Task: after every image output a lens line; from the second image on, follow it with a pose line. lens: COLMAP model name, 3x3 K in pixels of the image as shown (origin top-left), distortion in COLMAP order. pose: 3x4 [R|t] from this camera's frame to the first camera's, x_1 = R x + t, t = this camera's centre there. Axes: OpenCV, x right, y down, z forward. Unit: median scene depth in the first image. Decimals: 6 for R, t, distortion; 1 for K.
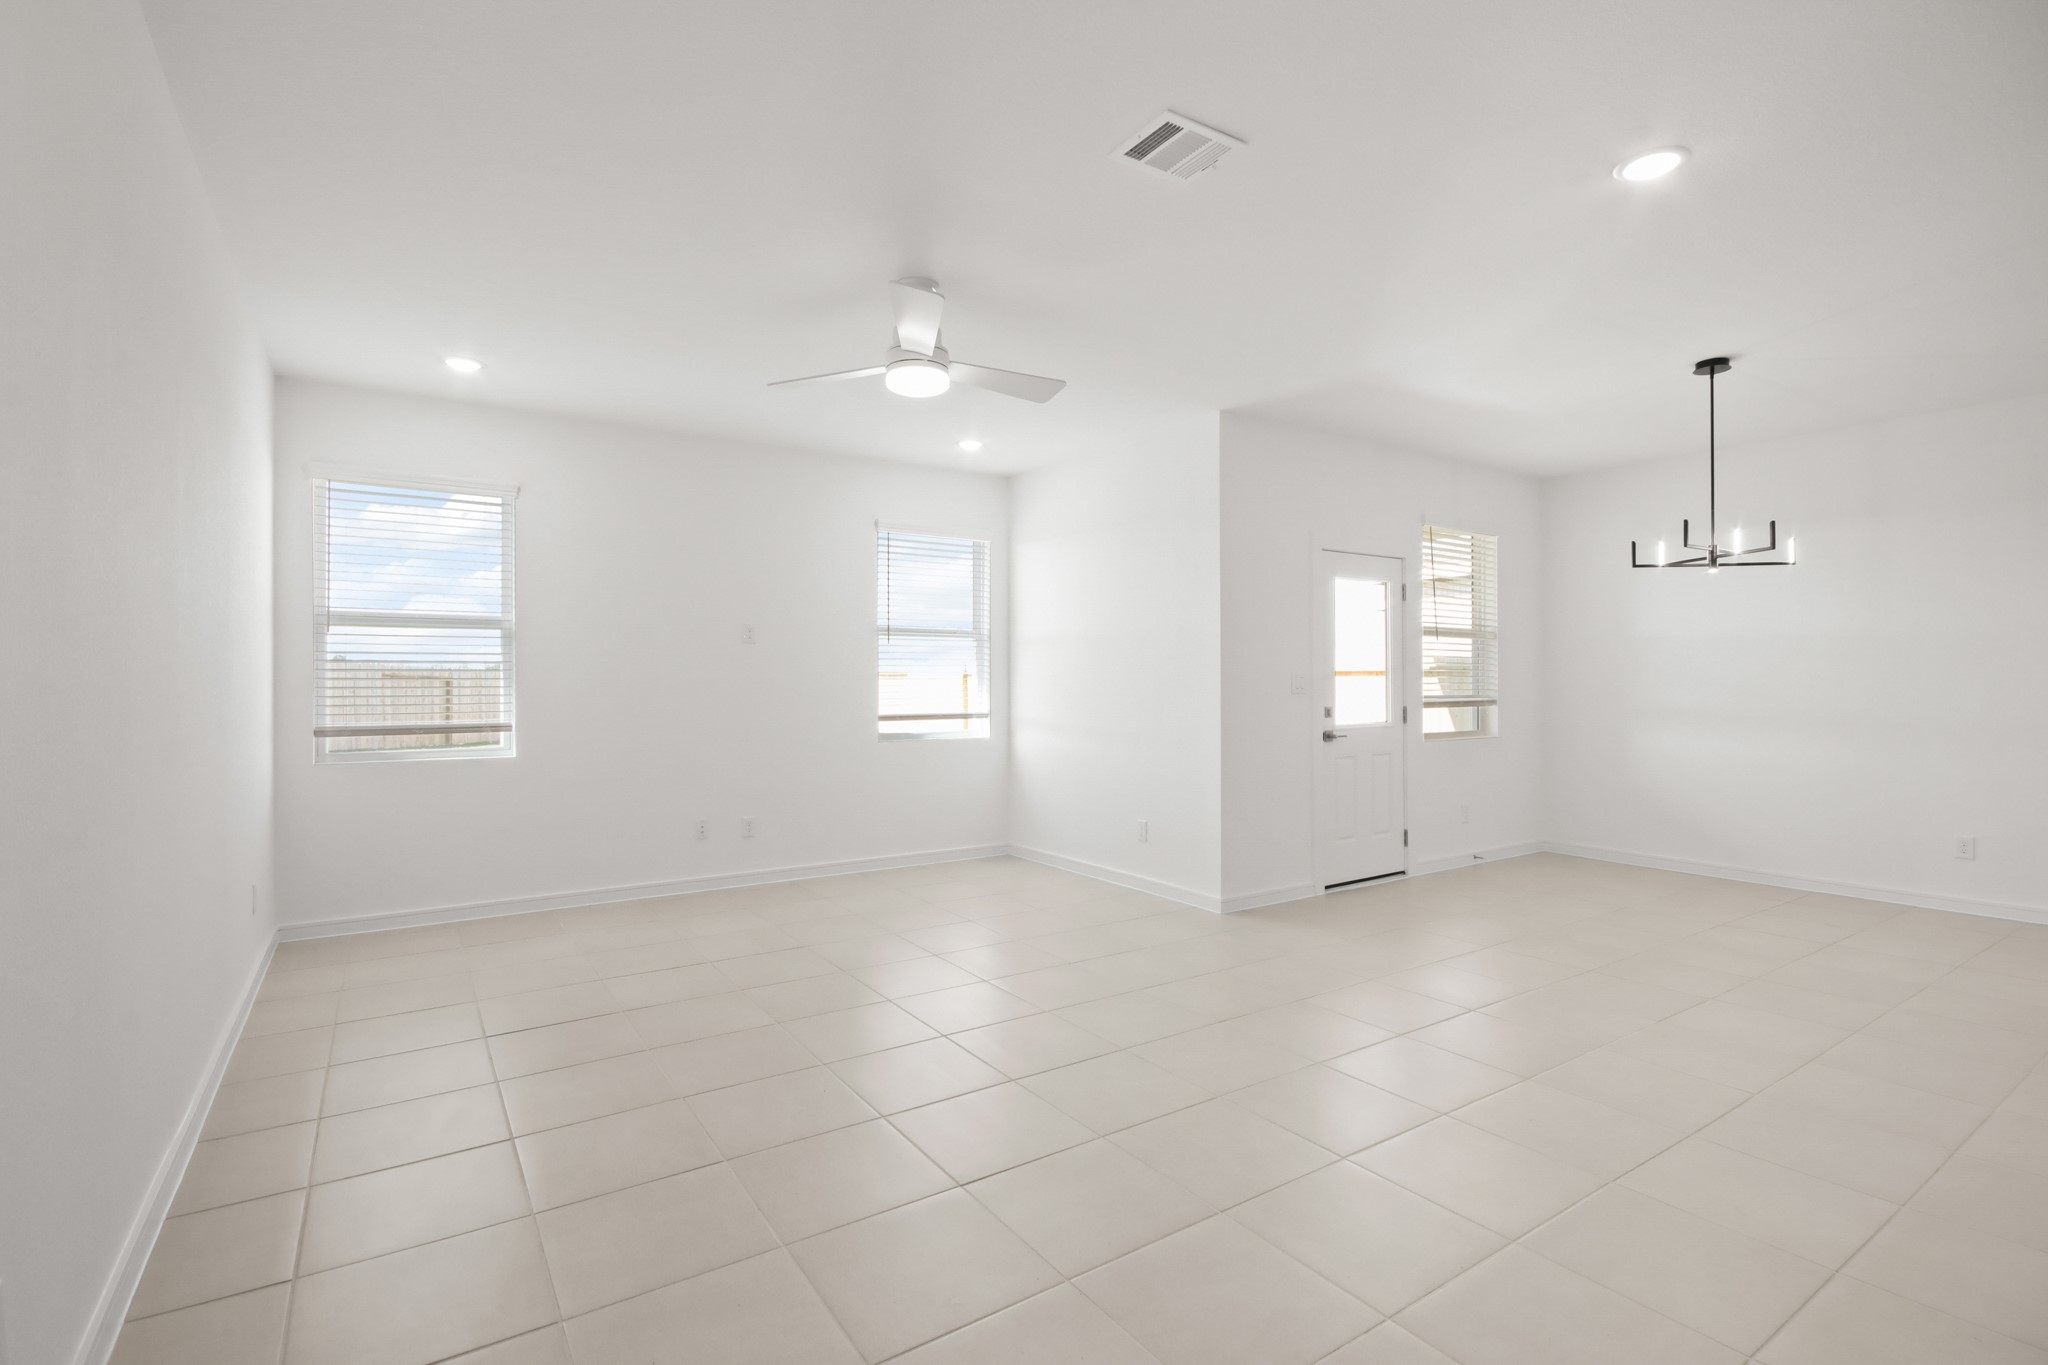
lens RADIAL K [[951.1, 0, 1029.0], [0, 951.1, 685.2], [0, 0, 1]] dist [0.003922, -0.000663]
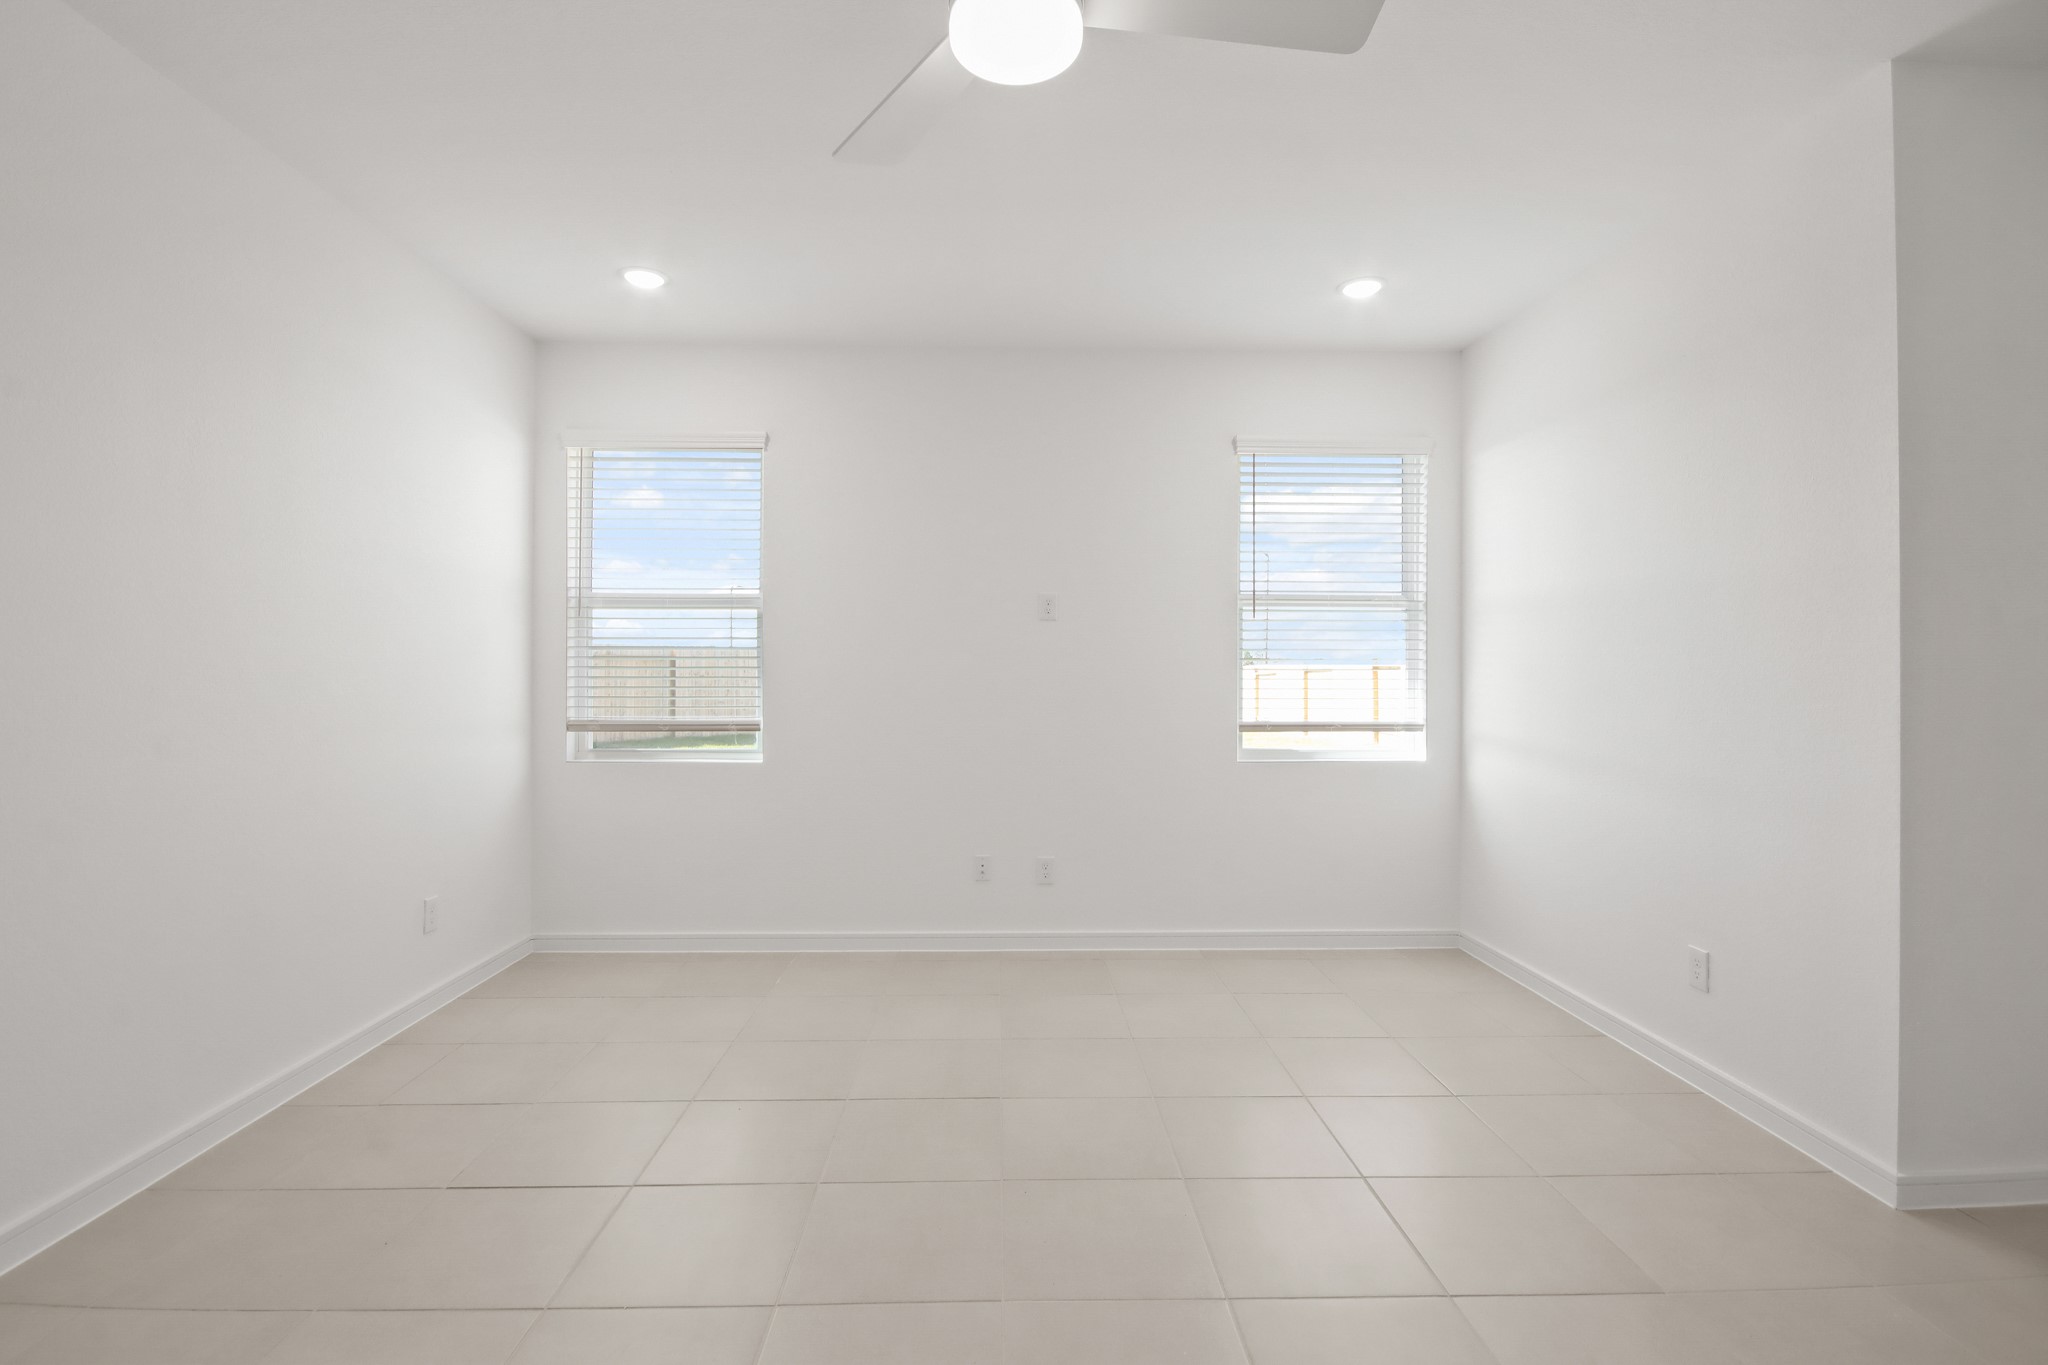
lens RADIAL K [[951.1, 0, 1033.0], [0, 951.1, 673.6], [0, 0, 1]] dist [0.003922, -0.000663]
pose [[0.847252, -0.000732, -0.531190, 0.080089], [-0.006472, 0.999911, -0.011699, 0.005350], [0.531152, 0.013350, 0.847172, 0.340132]]
